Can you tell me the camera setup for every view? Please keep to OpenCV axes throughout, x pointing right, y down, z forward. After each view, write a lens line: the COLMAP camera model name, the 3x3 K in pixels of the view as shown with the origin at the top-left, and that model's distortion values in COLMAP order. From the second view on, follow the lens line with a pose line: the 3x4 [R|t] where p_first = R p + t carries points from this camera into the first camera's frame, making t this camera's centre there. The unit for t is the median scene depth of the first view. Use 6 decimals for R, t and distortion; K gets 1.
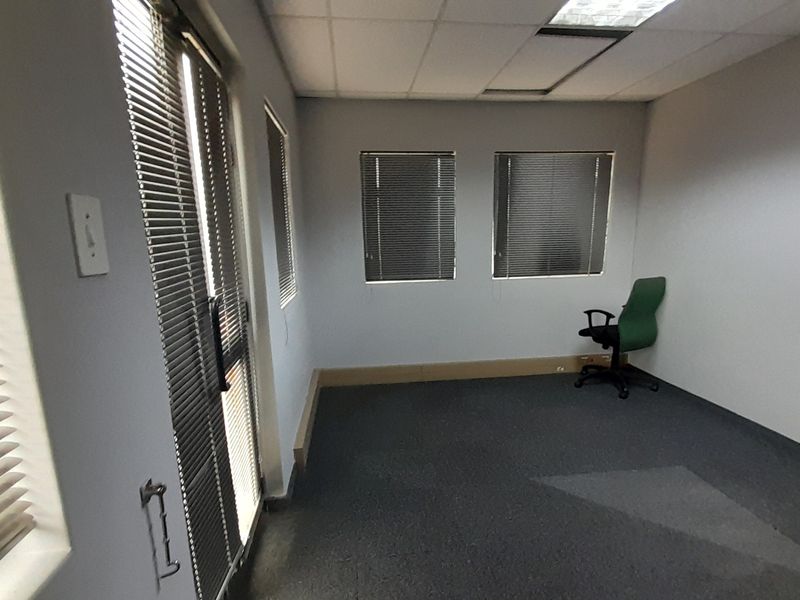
lens RADIAL K [[423.9, 0, 391.1], [0, 423.9, 315.7], [0, 0, 1]] dist [0.020245, -0.016935]
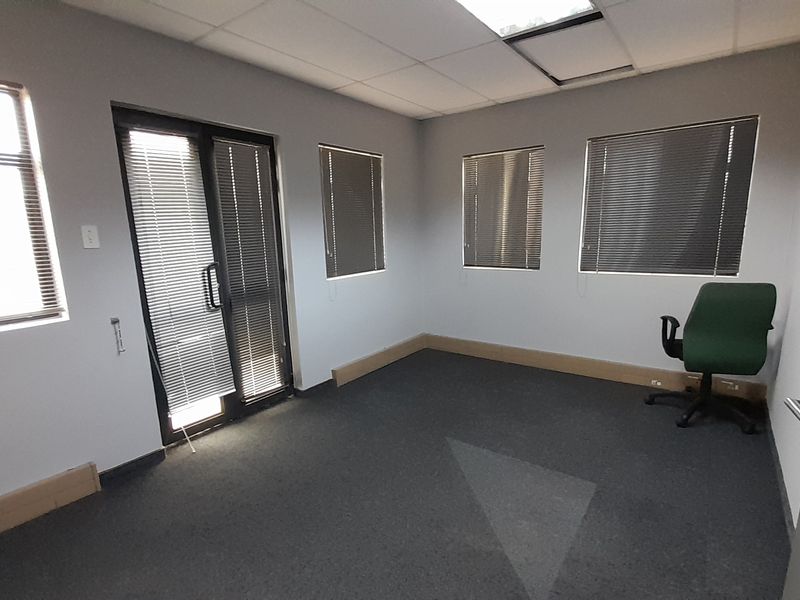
lens RADIAL K [[423.9, 0, 400.7], [0, 423.9, 311.7], [0, 0, 1]] dist [0.020245, -0.016935]
pose [[0.728114, 0.131248, -0.672774, 0.616307], [-0.115437, 0.990958, 0.068389, -0.017369], [0.675666, 0.027868, 0.736681, 0.021568]]
